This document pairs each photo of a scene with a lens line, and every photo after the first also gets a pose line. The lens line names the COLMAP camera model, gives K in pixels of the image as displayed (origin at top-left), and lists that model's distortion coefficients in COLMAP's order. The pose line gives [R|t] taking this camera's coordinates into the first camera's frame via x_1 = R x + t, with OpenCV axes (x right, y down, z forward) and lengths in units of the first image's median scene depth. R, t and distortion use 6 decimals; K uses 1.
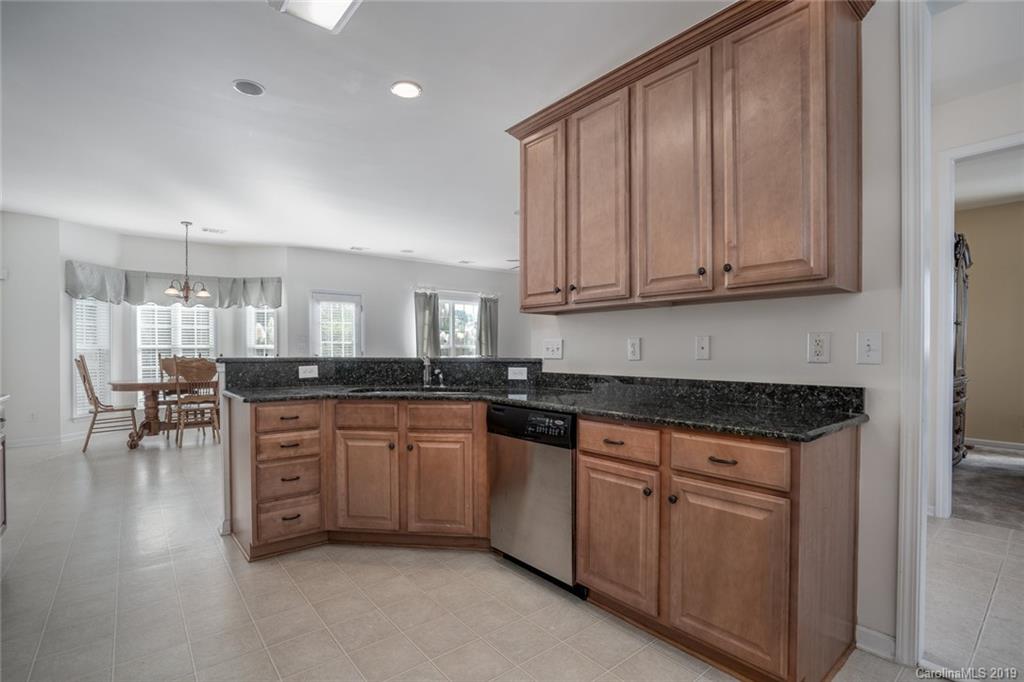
lens RADIAL K [[479.0, 0, 518.8], [0, 479.0, 353.8], [0, 0, 1]] dist [-0.030044, 0.000226]
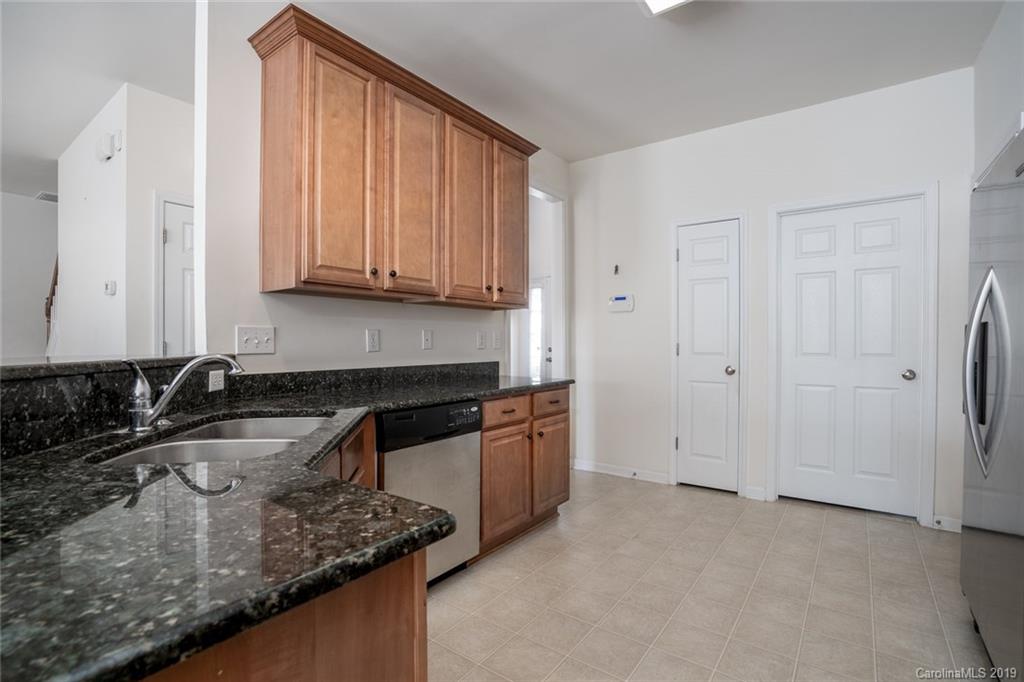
lens RADIAL K [[479.0, 0, 508.3], [0, 479.0, 340.7], [0, 0, 1]] dist [-0.030044, 0.000226]
pose [[-0.228240, -0.000282, 0.973605, -0.988404], [0.005783, 0.999982, 0.001645, -0.011141], [-0.973588, 0.006006, -0.228234, 1.183864]]
